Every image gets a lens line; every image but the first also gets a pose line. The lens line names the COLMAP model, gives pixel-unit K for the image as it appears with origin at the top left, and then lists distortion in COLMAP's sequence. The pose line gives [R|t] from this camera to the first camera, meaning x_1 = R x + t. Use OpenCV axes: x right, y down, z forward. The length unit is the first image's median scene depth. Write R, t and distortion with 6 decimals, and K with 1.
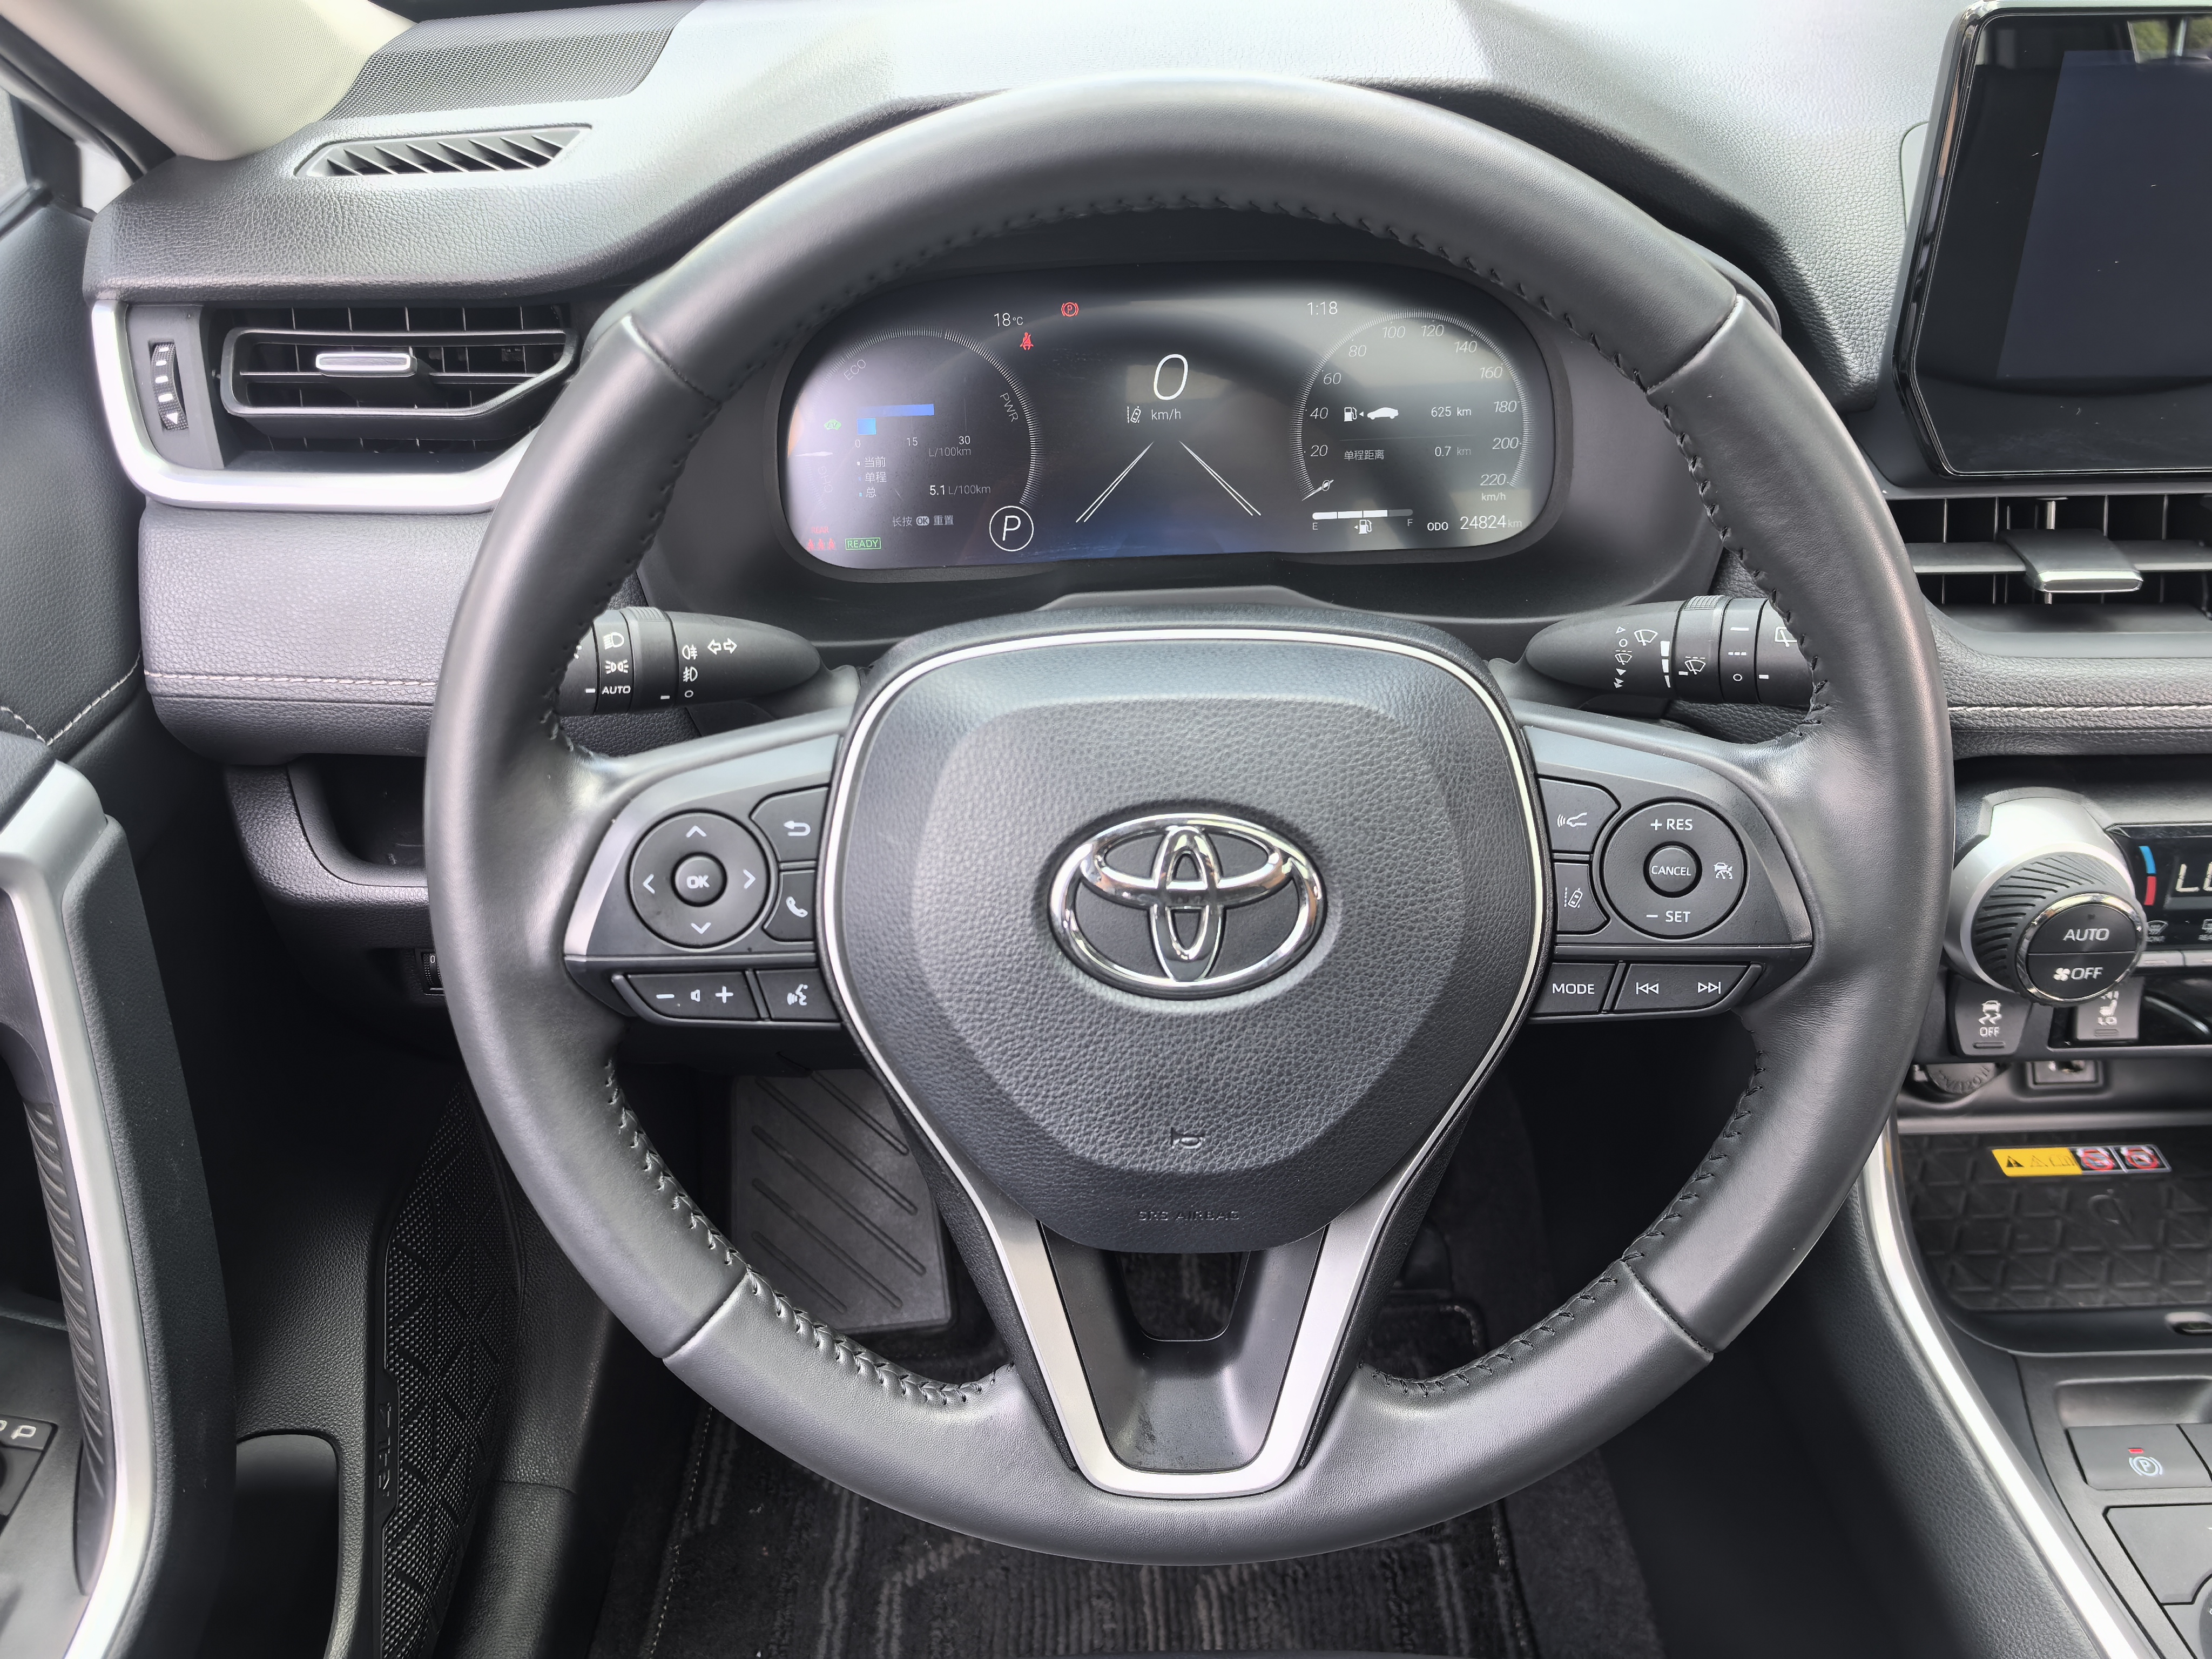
lens RADIAL K [[1686.8, 0, 1102.6], [0, 1686.8, 835.3], [0, 0, 1]] dist [-0.003710, -0.012717]
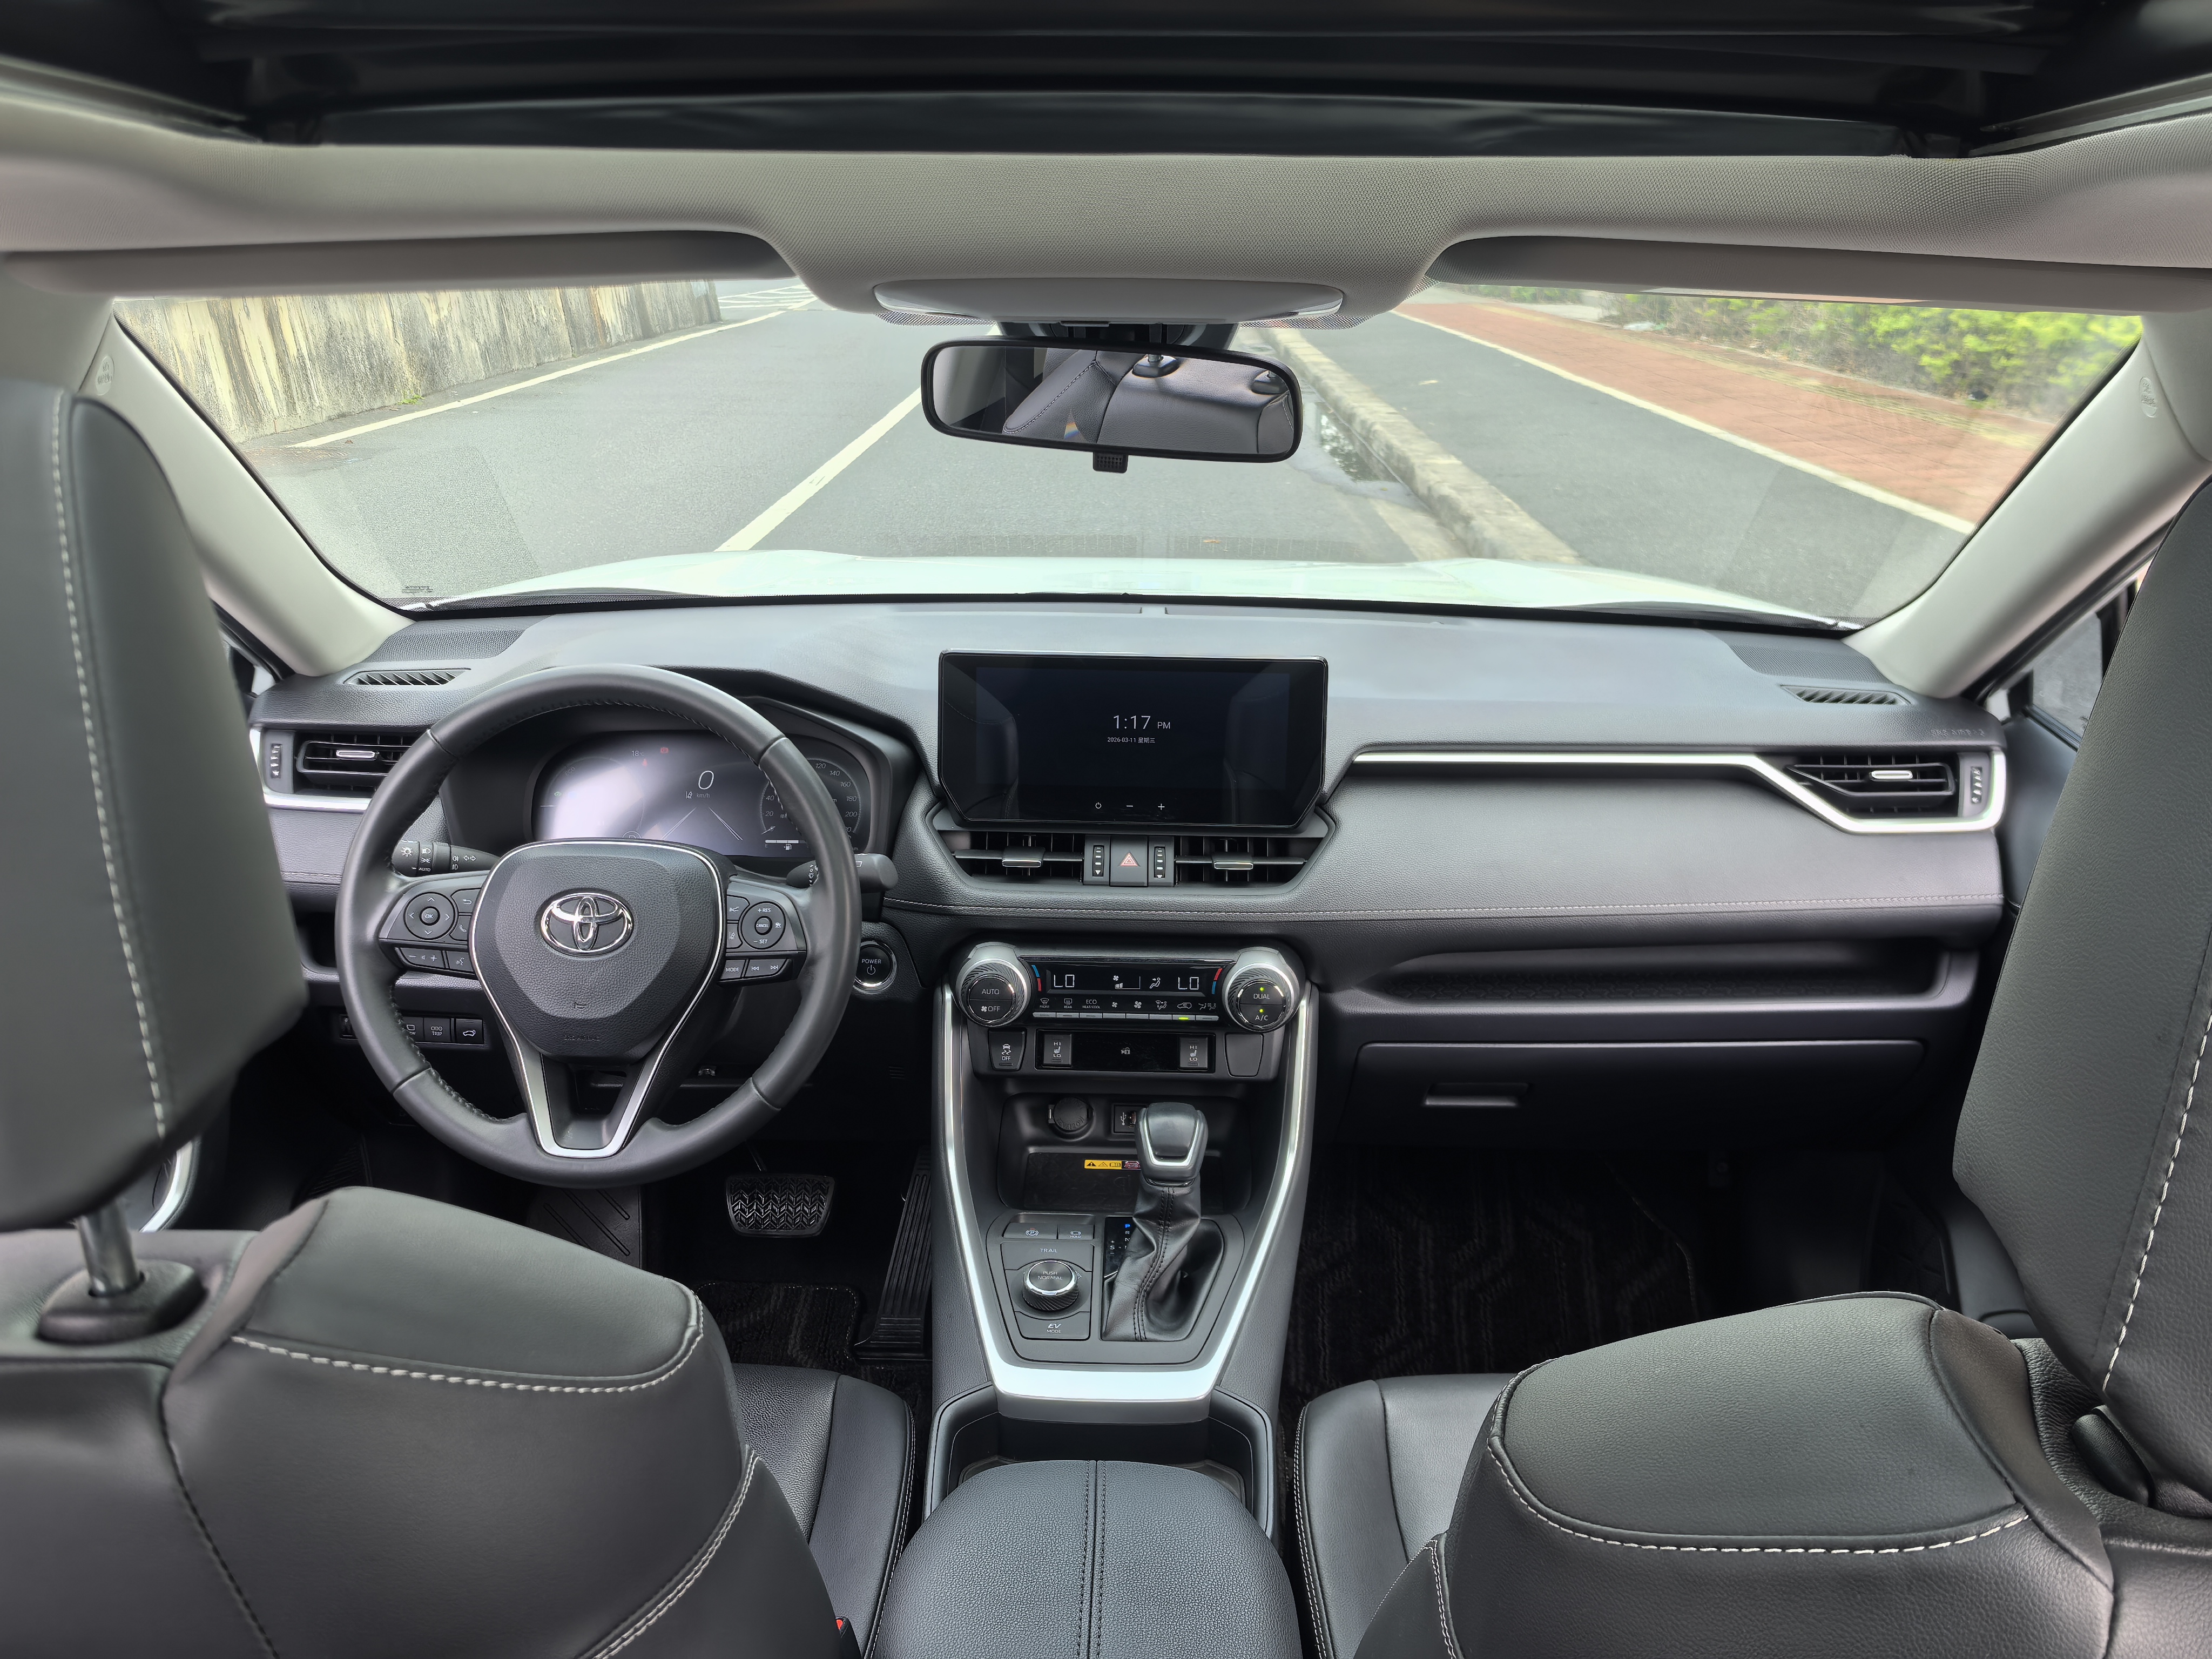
lens RADIAL K [[1686.8, 0, 1102.6], [0, 1686.8, 835.3], [0, 0, 1]] dist [-0.003710, -0.012717]
pose [[0.998888, 0.040802, -0.023602, 0.755007], [-0.045979, 0.953721, -0.297155, 0.542063], [0.010386, 0.297910, 0.954537, -1.380545]]
